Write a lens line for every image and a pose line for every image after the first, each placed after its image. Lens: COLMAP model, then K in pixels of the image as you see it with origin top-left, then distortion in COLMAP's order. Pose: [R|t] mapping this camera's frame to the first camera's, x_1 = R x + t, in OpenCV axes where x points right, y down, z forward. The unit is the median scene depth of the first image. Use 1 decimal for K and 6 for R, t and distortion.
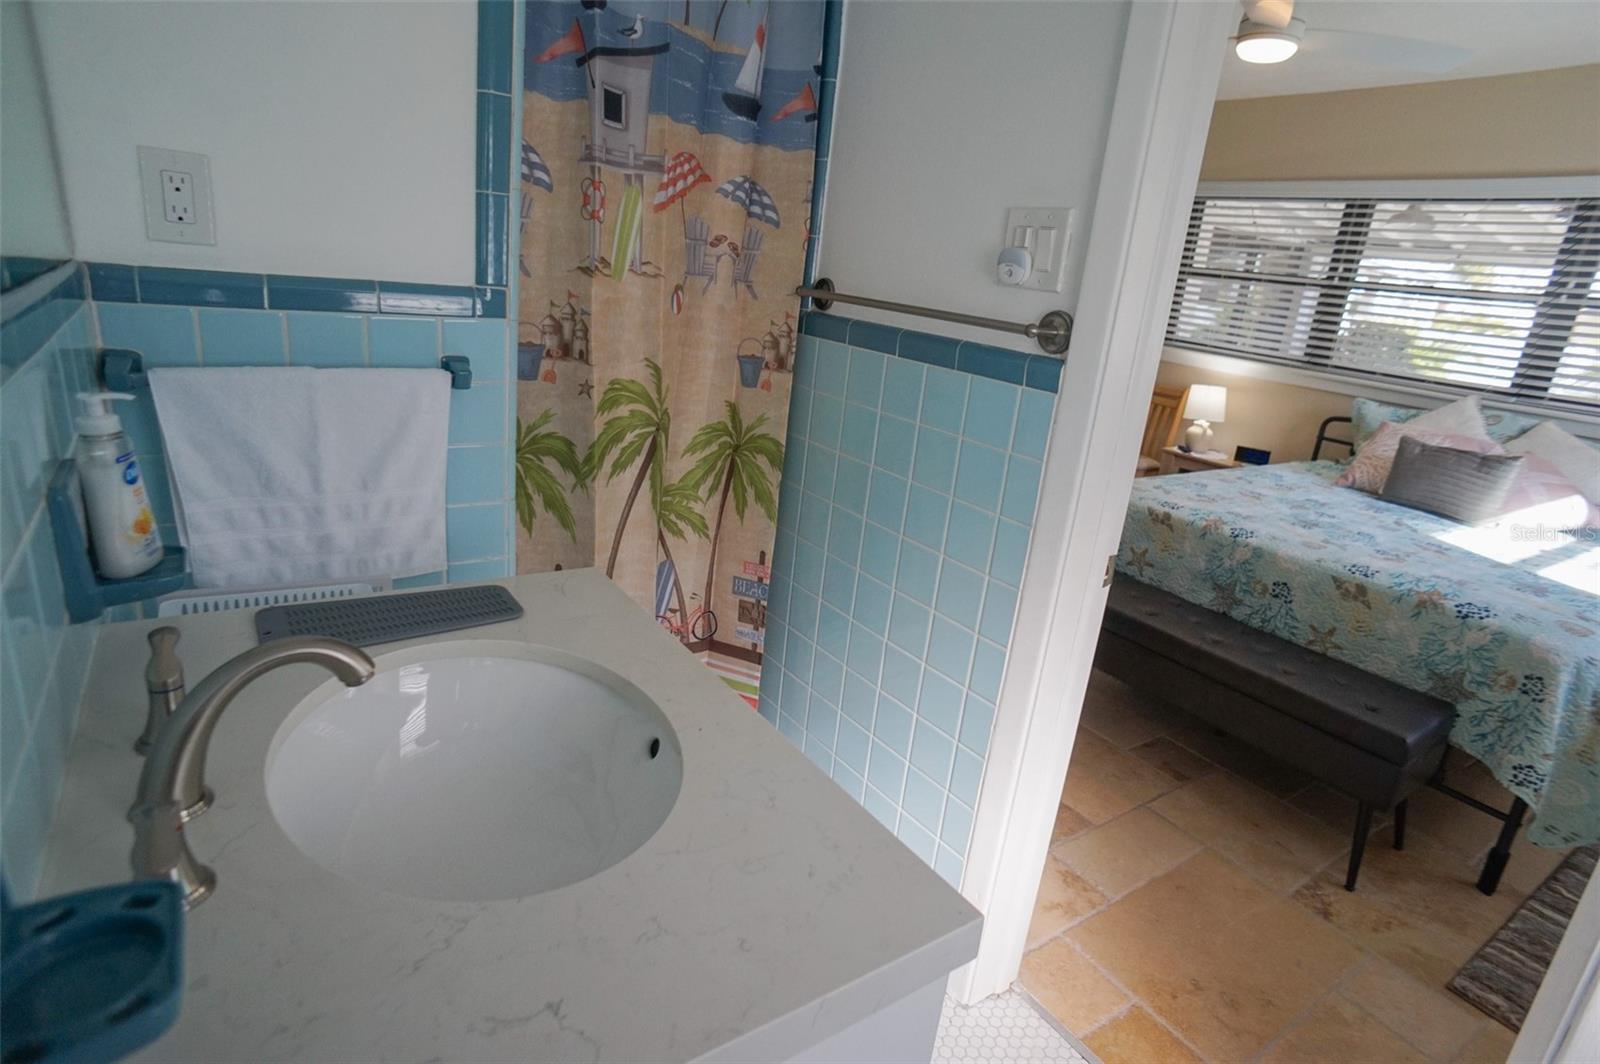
lens RADIAL K [[846.3, 0, 791.3], [0, 846.3, 524.0], [0, 0, 1]] dist [-0.056064, 0.030181]
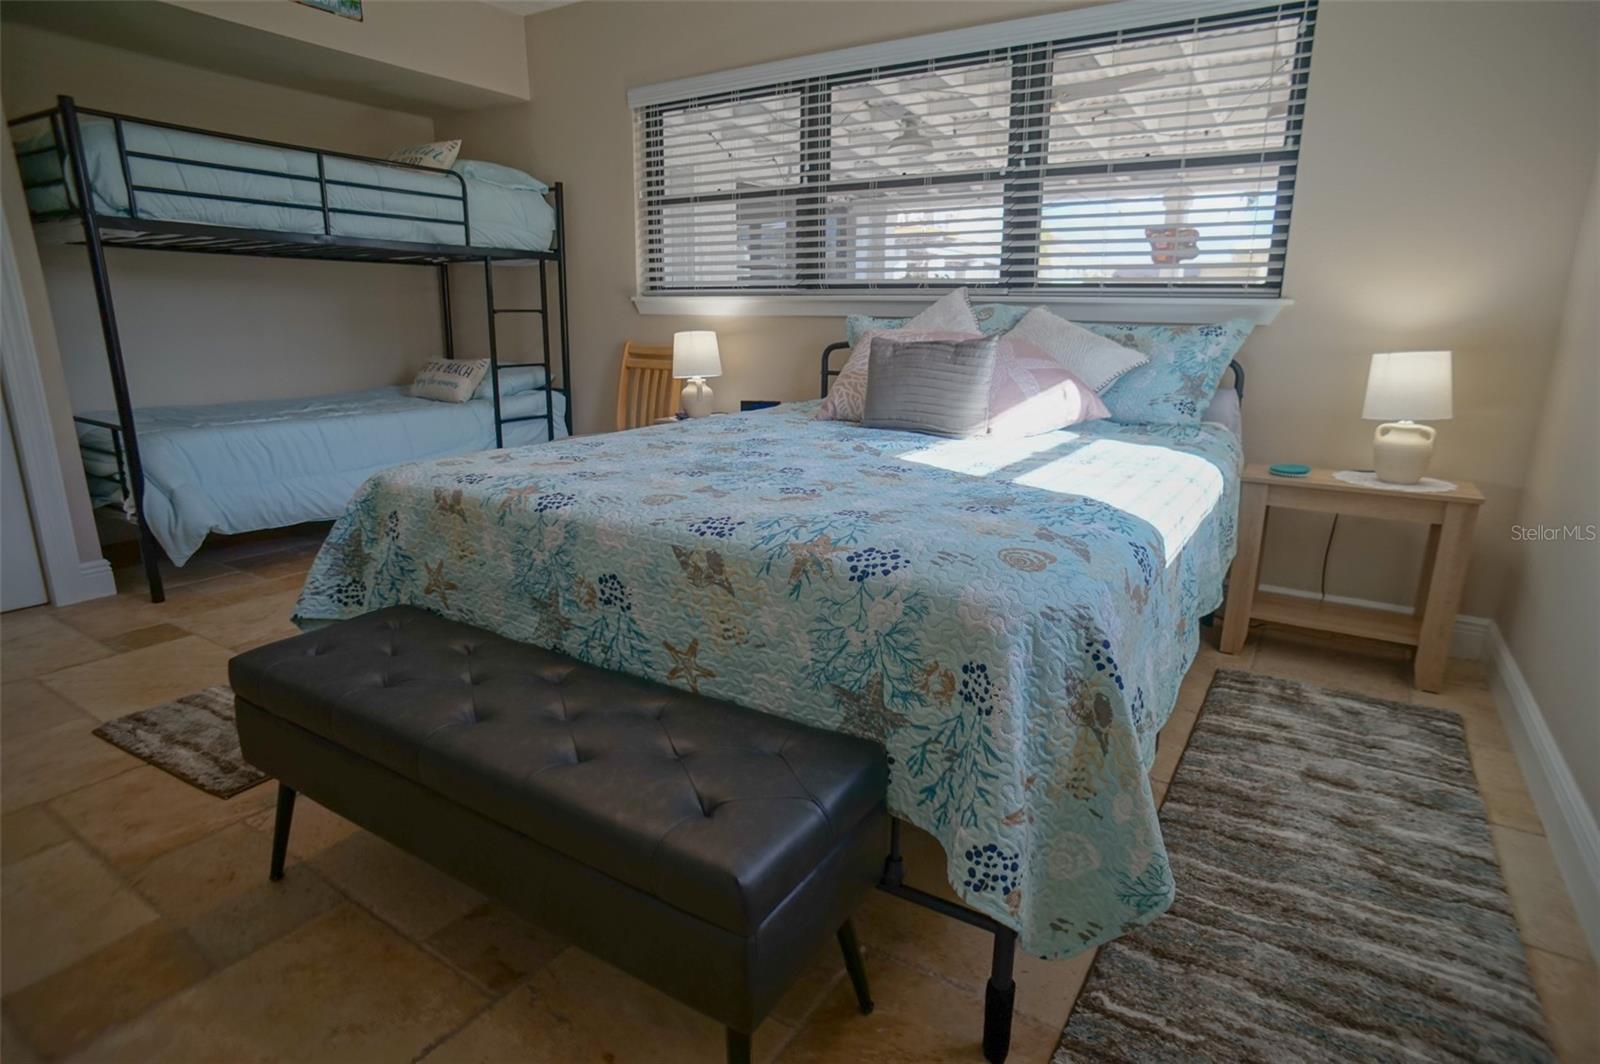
lens RADIAL K [[846.3, 0, 793.2], [0, 846.3, 534.7], [0, 0, 1]] dist [-0.056064, 0.030181]
pose [[0.920768, -0.188361, 0.341623, 0.546299], [0.198510, 0.980084, 0.005351, 0.068623], [-0.335827, 0.062889, 0.939822, 0.463931]]
